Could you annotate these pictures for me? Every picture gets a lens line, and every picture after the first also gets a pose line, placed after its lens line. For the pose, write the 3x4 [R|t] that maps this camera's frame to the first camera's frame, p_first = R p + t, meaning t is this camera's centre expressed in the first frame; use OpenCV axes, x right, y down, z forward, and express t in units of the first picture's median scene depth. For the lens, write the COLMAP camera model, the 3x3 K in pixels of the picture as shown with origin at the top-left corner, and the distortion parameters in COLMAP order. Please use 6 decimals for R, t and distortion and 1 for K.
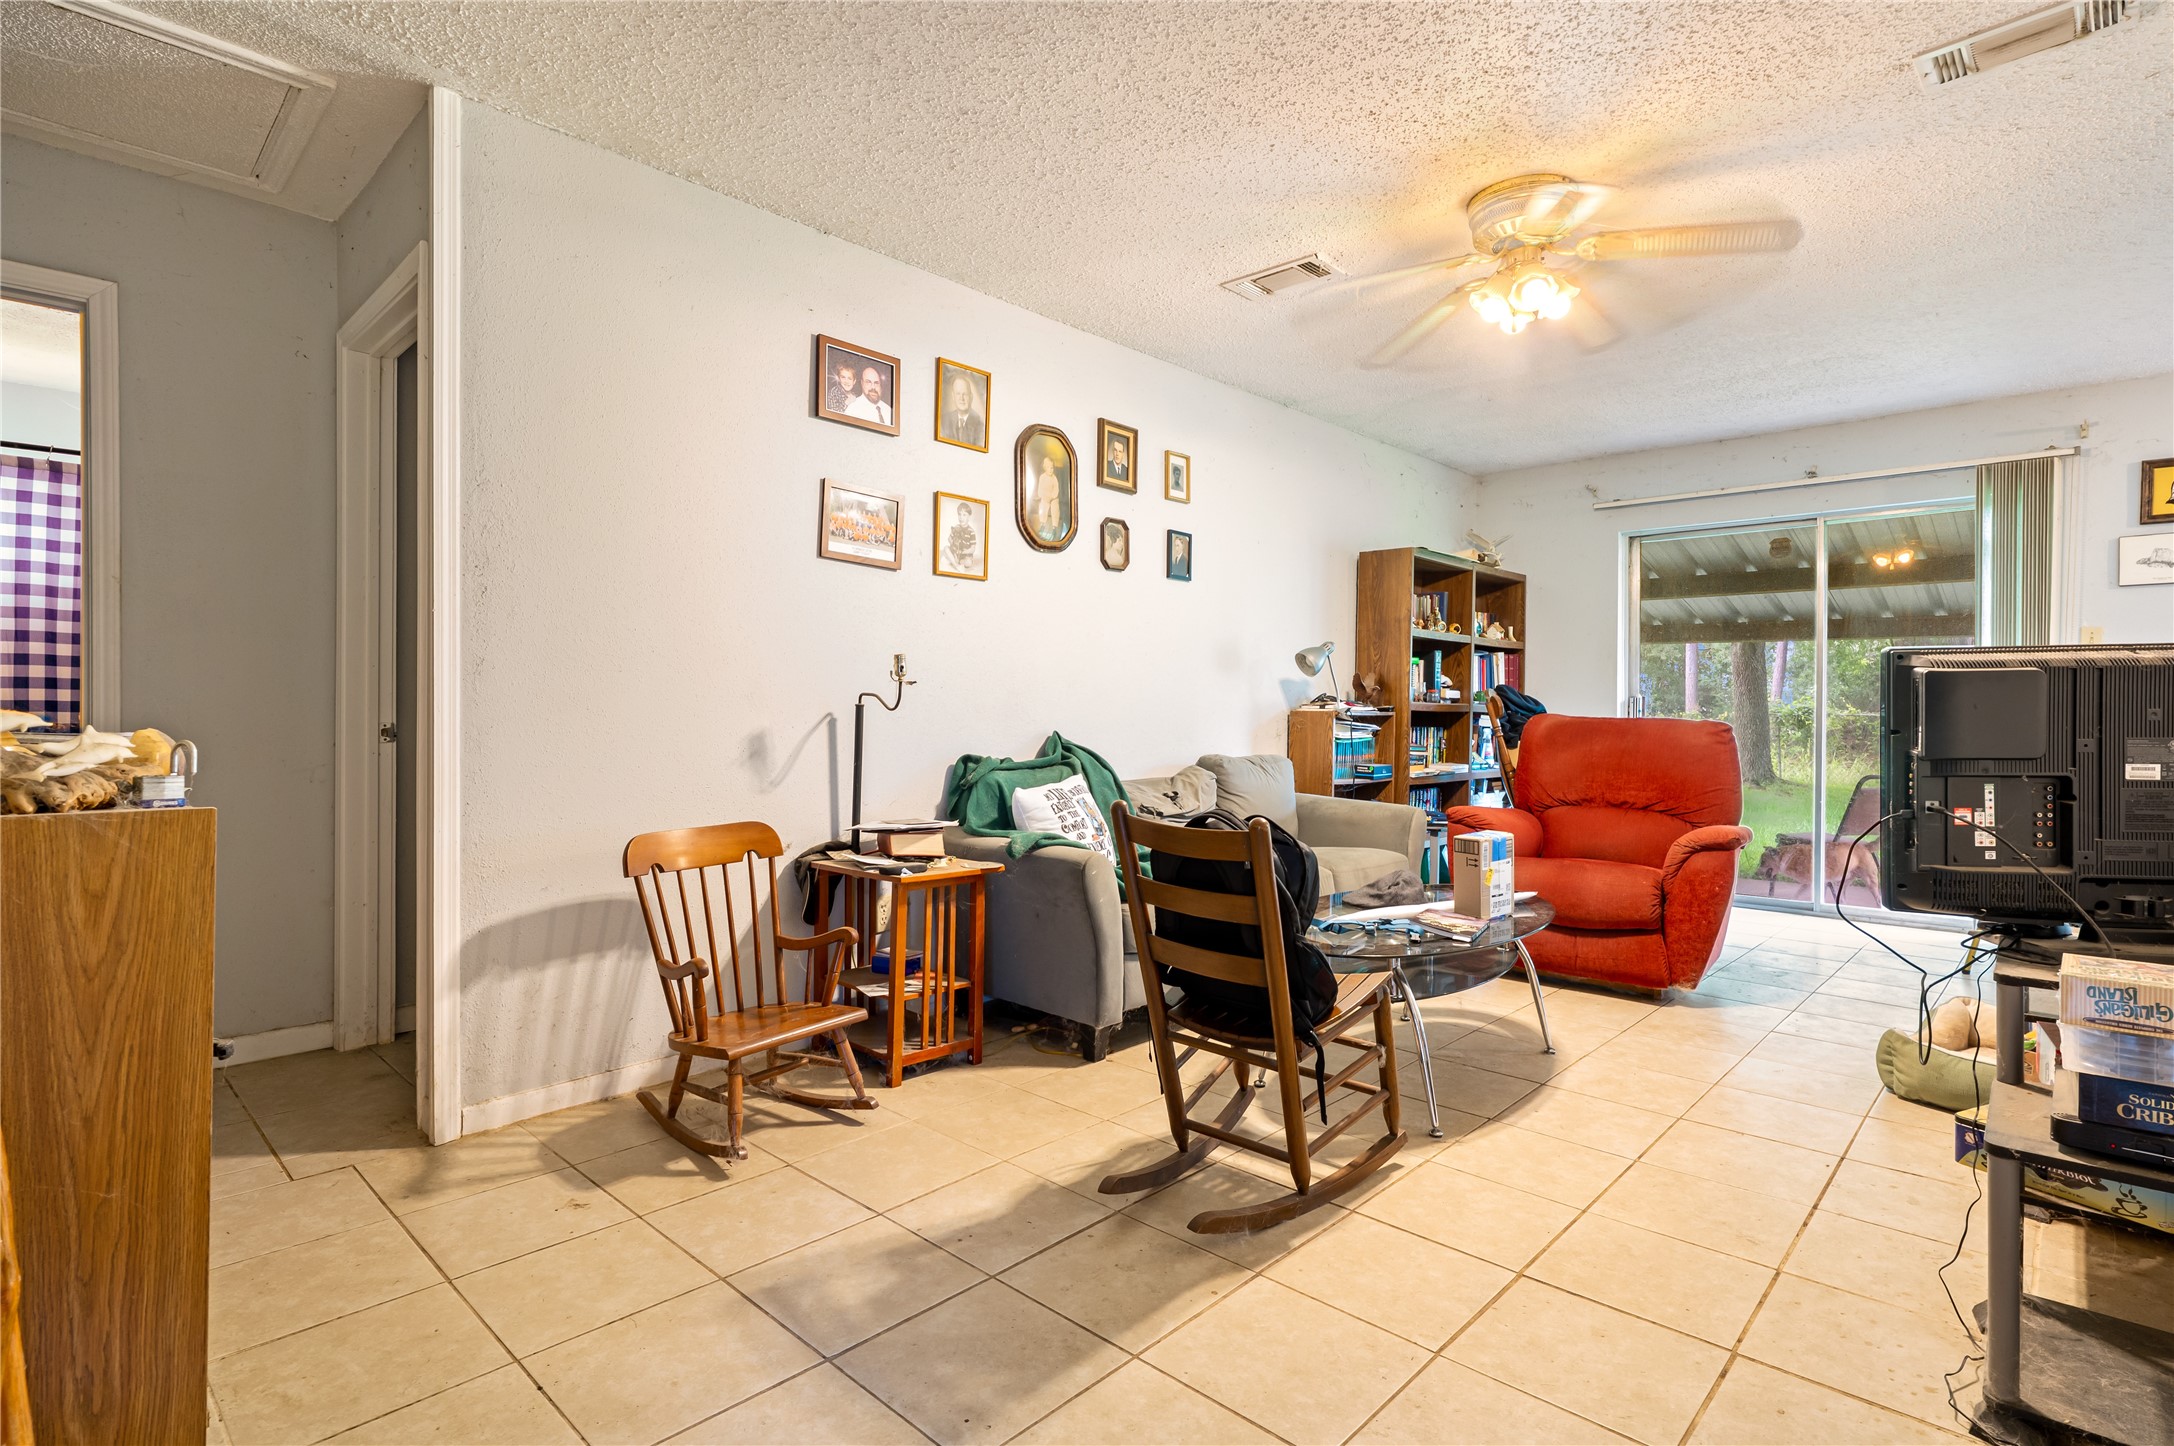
lens RADIAL K [[1065.2, 0, 1092.3], [0, 1065.2, 703.2], [0, 0, 1]] dist [-0.000063, 0.000061]
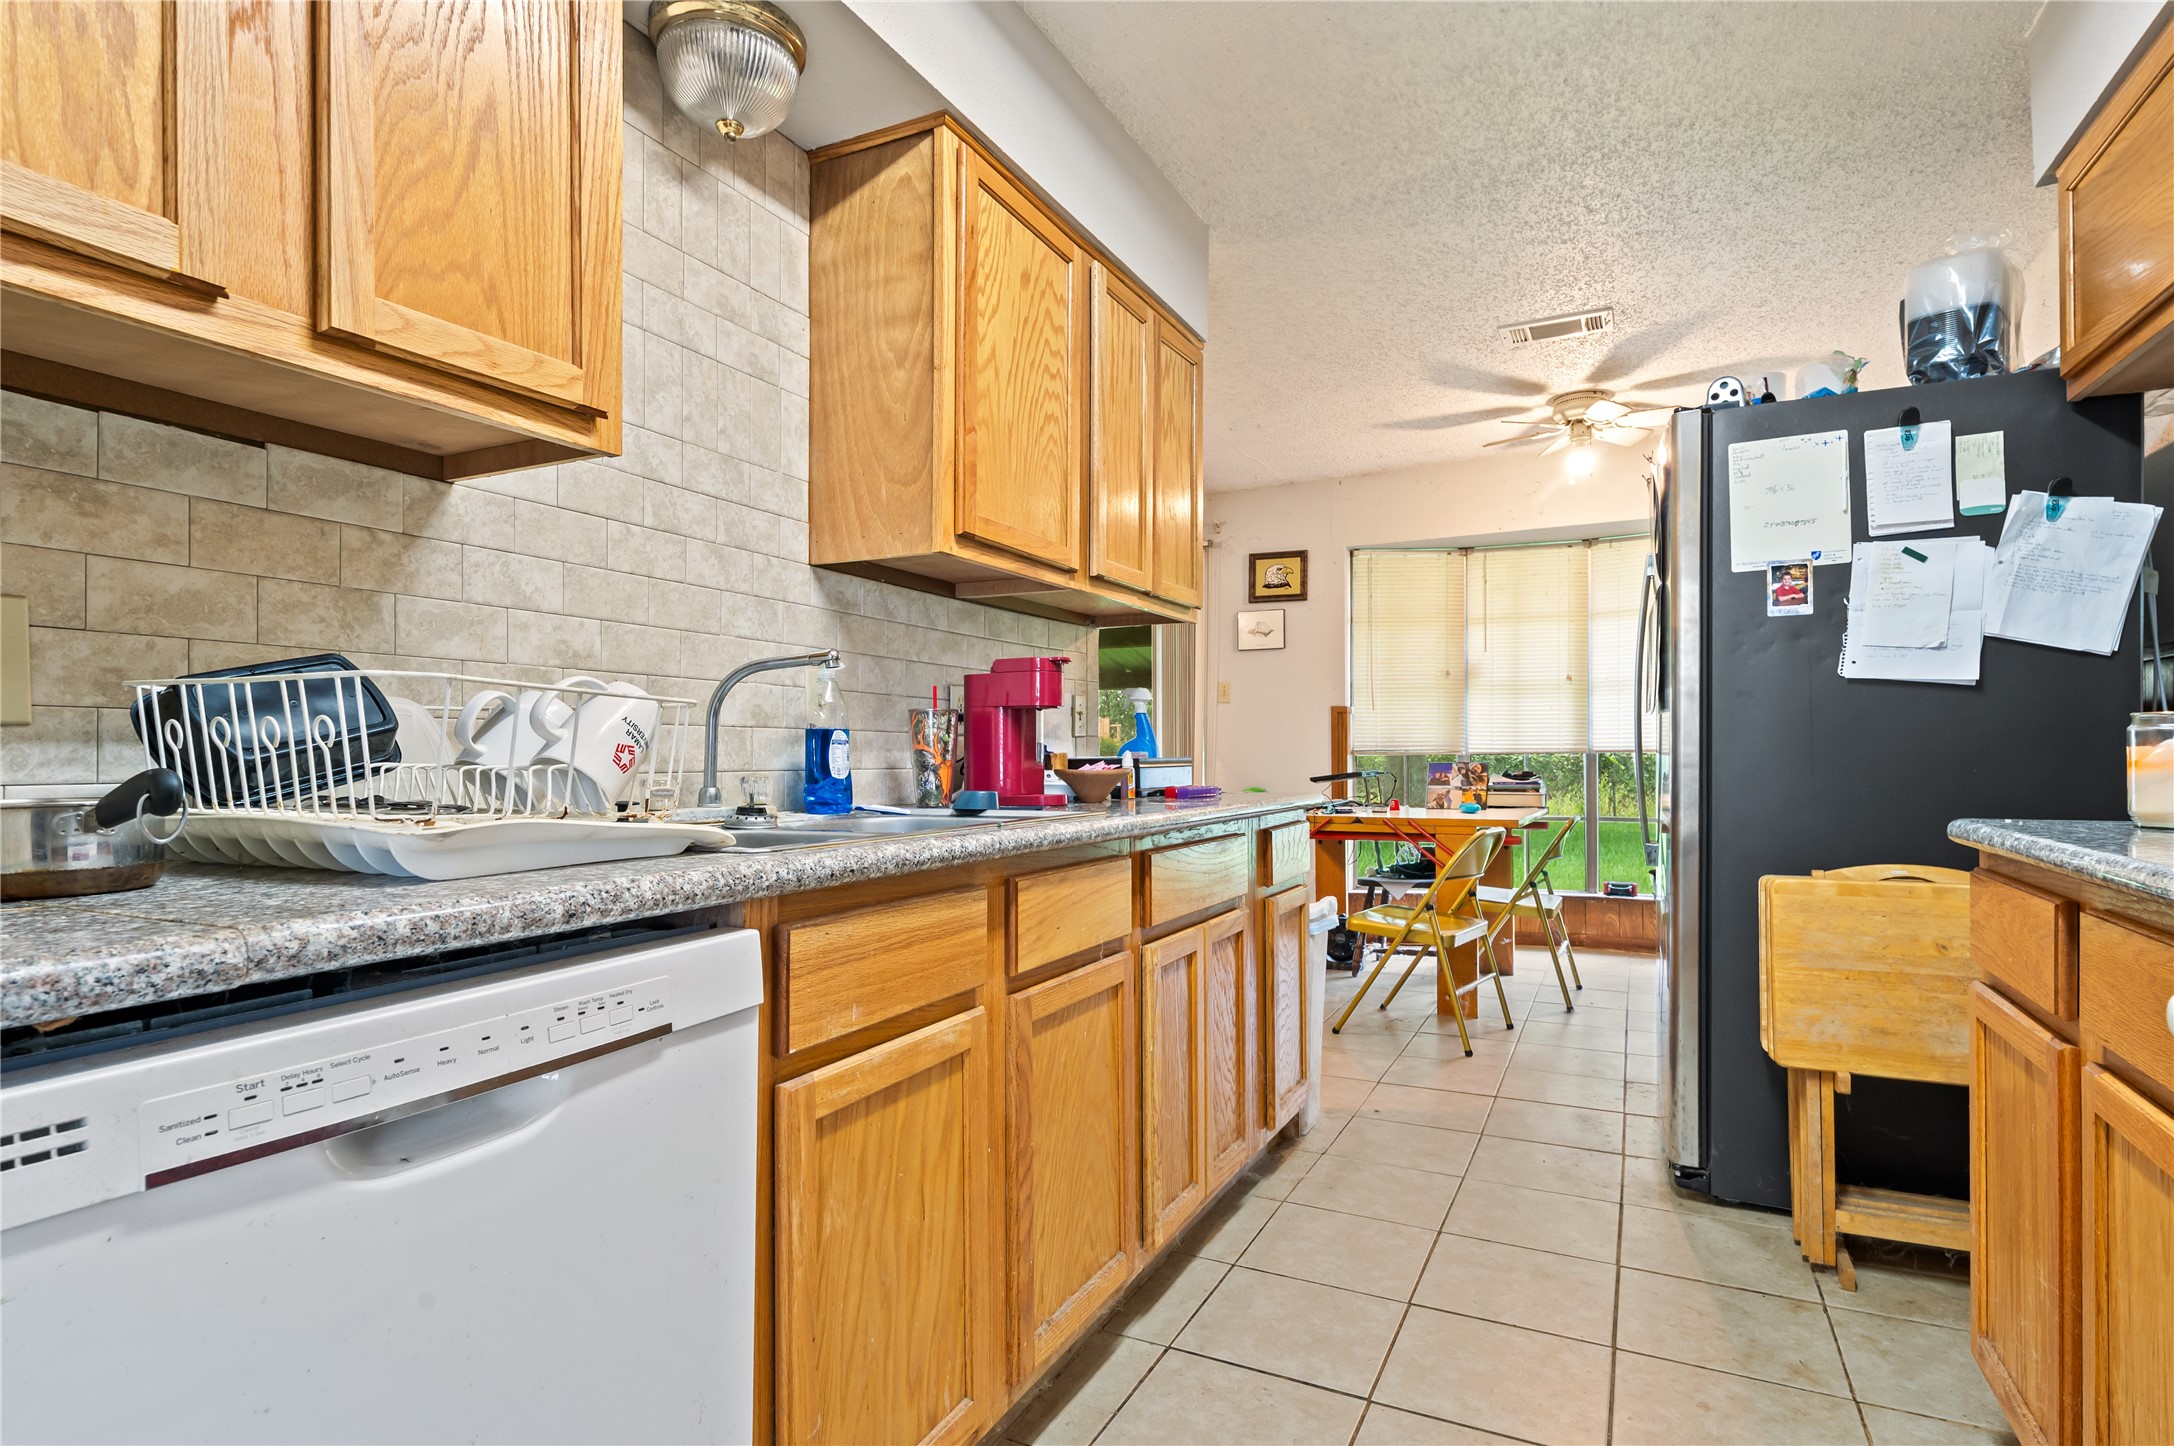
lens RADIAL K [[1084.5, 0, 1075.0], [0, 1084.5, 745.2], [0, 0, 1]] dist [-0.001238, -0.000182]
pose [[0.963240, 0.001137, 0.268640, 0.488383], [0.000285, 0.999986, -0.005253, 0.011895], [-0.268642, 0.005136, 0.963226, -0.228589]]
